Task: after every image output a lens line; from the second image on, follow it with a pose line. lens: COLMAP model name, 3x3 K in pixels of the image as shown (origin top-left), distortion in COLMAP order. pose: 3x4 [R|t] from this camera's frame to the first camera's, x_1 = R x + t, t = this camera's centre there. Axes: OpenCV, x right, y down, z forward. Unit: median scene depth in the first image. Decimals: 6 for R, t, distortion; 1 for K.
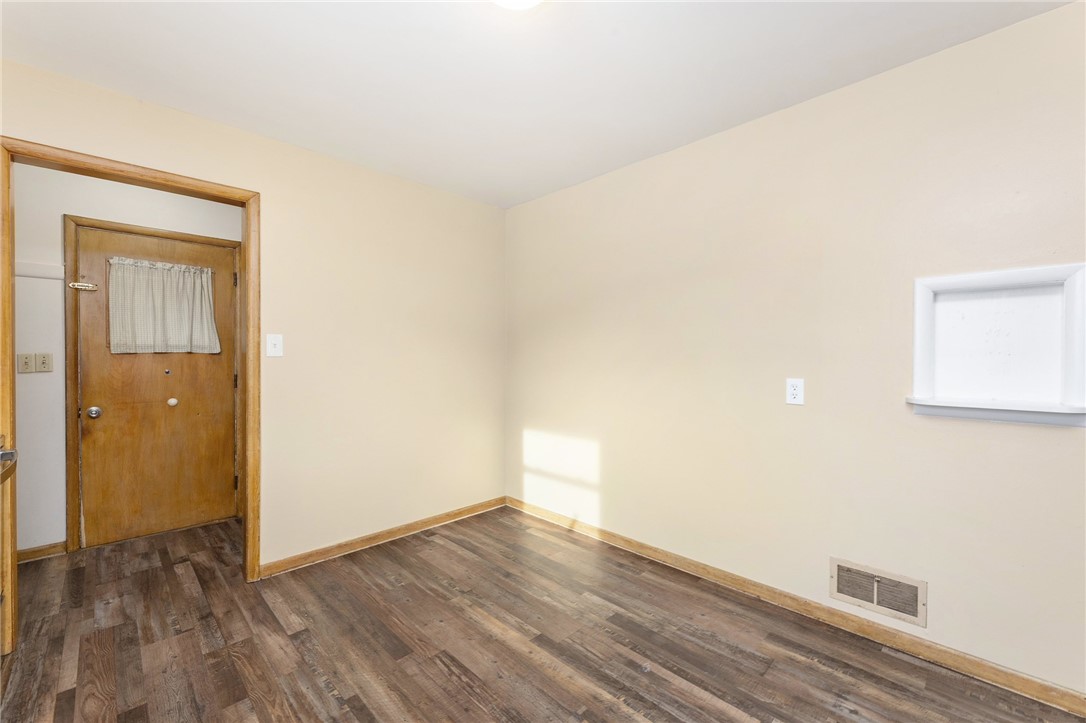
lens RADIAL K [[447.2, 0, 543.2], [0, 447.2, 360.8], [0, 0, 1]] dist [0.000997, -0.000011]
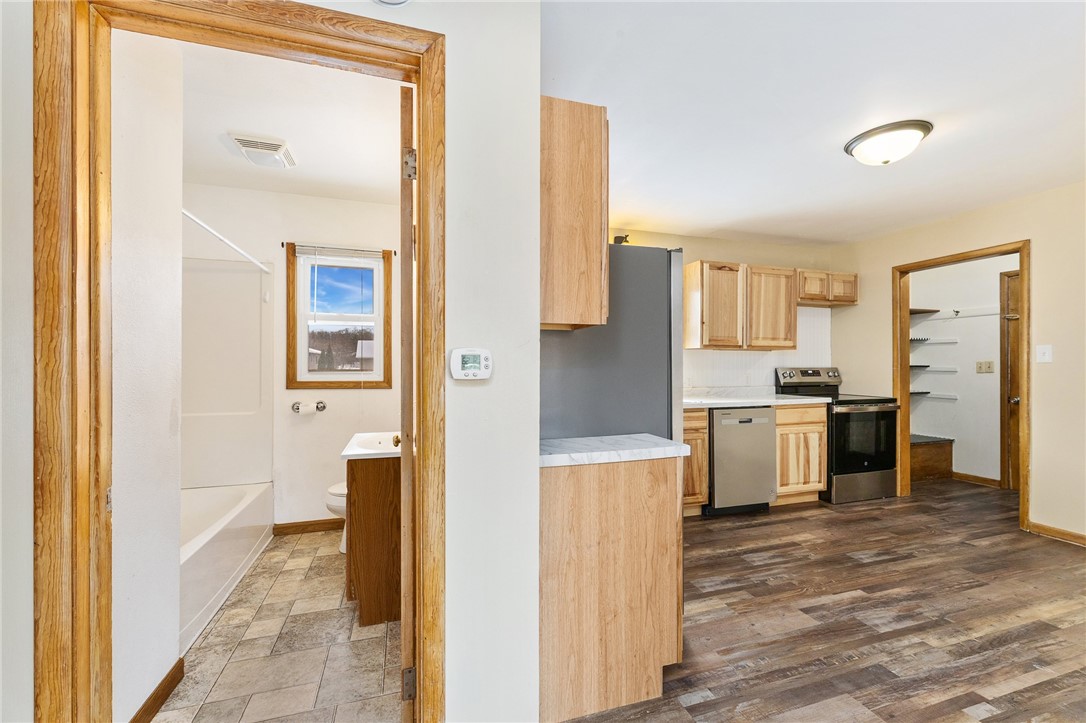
lens RADIAL K [[447.2, 0, 543.3], [0, 447.2, 364.2], [0, 0, 1]] dist [0.000997, -0.000011]
pose [[-0.459183, -0.002930, -0.888337, 1.618500], [-0.003059, 0.999994, -0.001717, 0.003039], [0.888336, 0.001929, -0.459189, 0.450897]]
